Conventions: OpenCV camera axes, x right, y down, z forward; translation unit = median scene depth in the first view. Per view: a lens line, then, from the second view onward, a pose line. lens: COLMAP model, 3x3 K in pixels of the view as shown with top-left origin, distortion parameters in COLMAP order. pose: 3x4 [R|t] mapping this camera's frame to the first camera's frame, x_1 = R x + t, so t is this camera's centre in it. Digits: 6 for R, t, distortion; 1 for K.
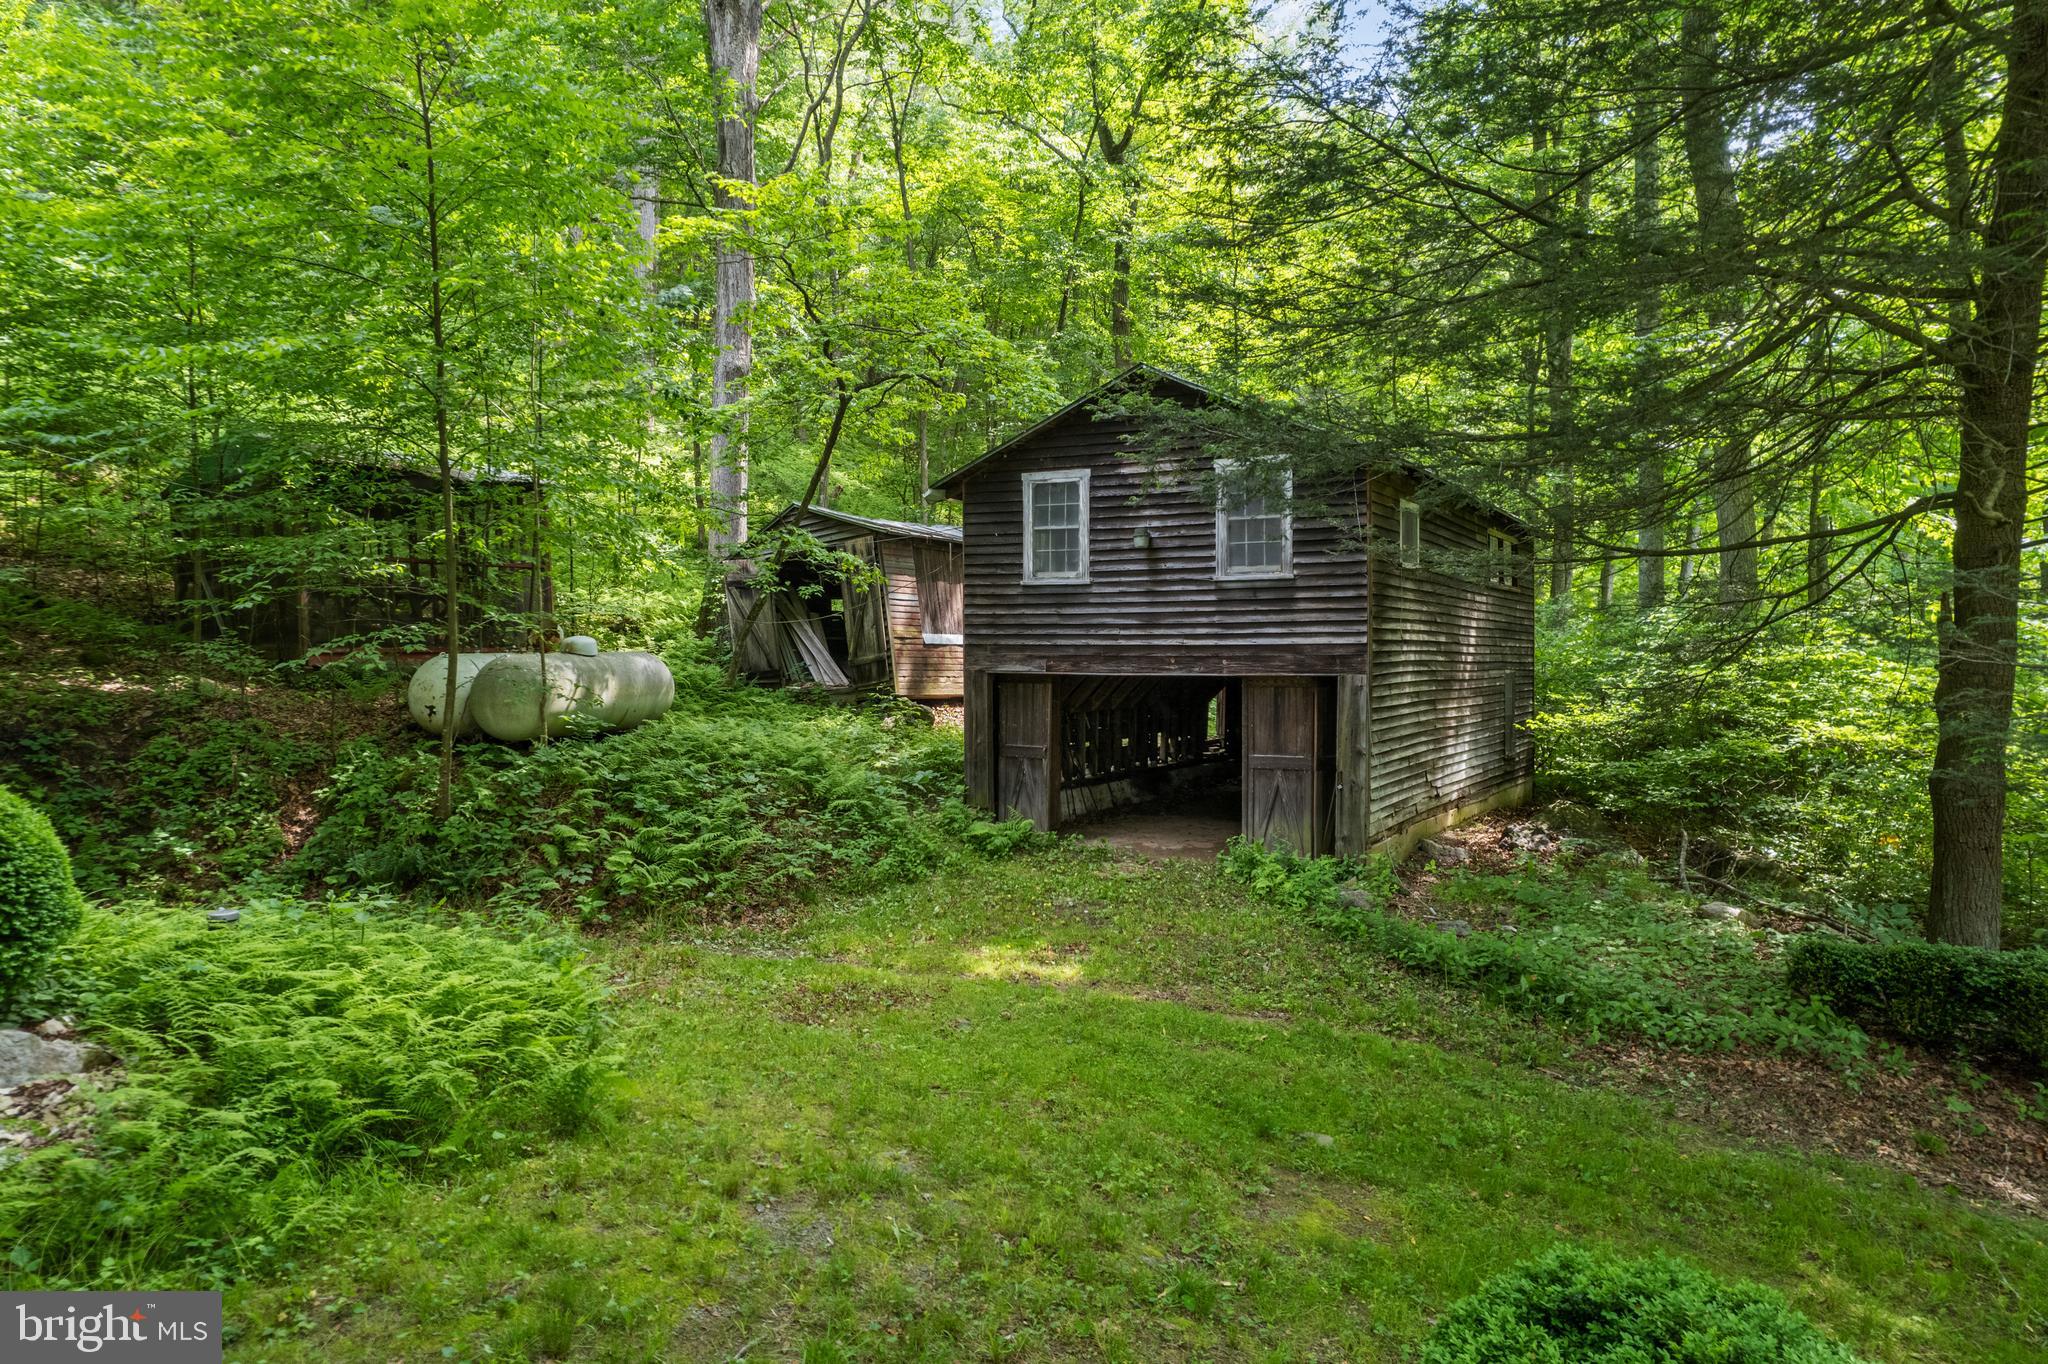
lens RADIAL K [[1316.8, 0, 1020.4], [0, 1316.8, 706.8], [0, 0, 1]] dist [-0.010198, 0.000704]
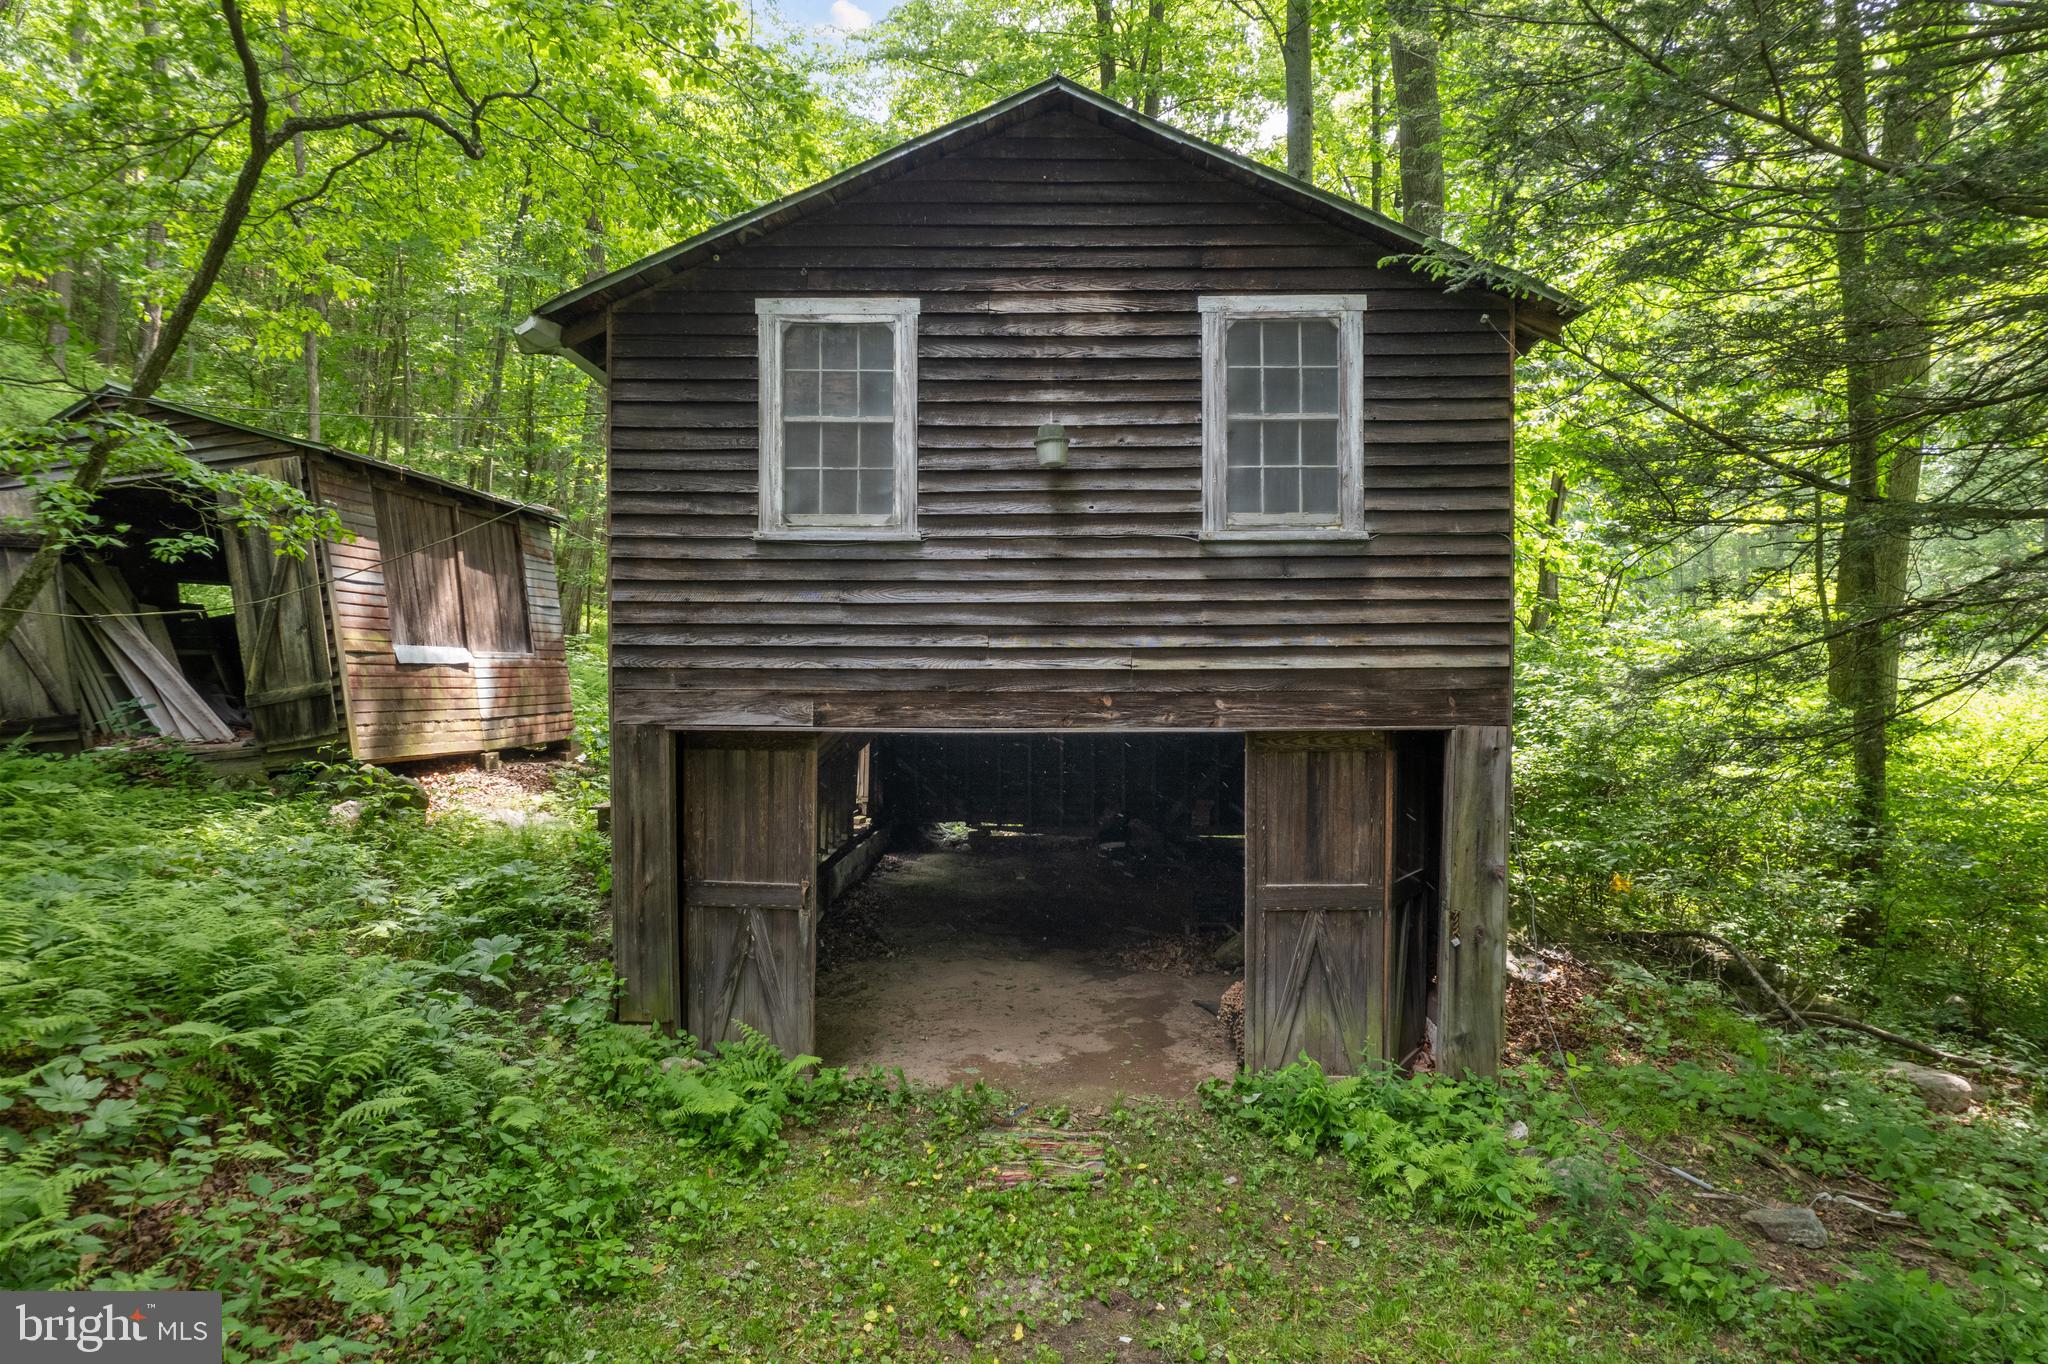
lens RADIAL K [[1316.8, 0, 1020.4], [0, 1316.8, 706.8], [0, 0, 1]] dist [-0.010198, 0.000704]
pose [[0.888384, -0.014208, 0.458881, -0.133435], [0.019902, 0.999773, -0.007574, -0.029124], [-0.458669, 0.015861, 0.888465, 0.561579]]
